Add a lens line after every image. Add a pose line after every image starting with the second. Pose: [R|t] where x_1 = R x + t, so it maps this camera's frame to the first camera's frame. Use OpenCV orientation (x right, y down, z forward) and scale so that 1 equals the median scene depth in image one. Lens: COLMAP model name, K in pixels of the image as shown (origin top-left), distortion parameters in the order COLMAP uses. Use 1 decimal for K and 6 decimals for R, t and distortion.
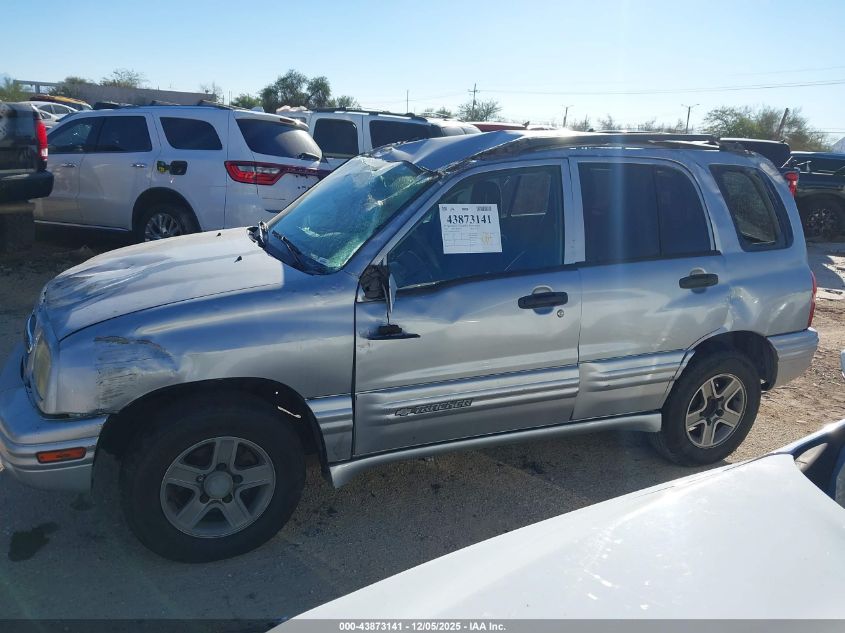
lens RADIAL K [[627.4, 0, 485.3], [0, 627.4, 318.4], [0, 0, 1]] dist [0.046640, -0.090362]
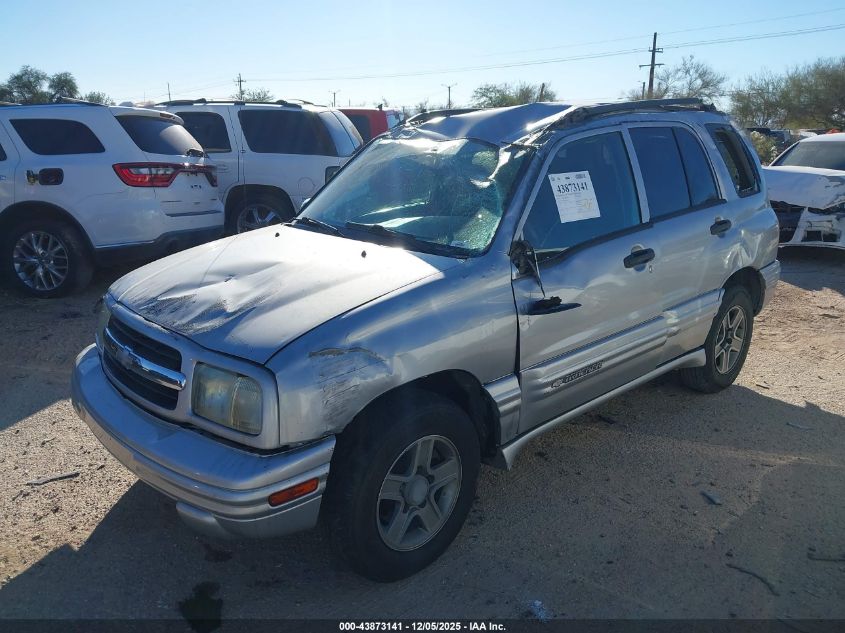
lens RADIAL K [[613.4, 0, 442.1], [0, 613.4, 313.5], [0, 0, 1]] dist [0.001692, -0.000888]
pose [[0.951327, -0.148490, 0.270053, -0.522616], [0.142370, 0.988912, 0.042224, -0.026922], [-0.273328, -0.001721, 0.961919, 0.094302]]
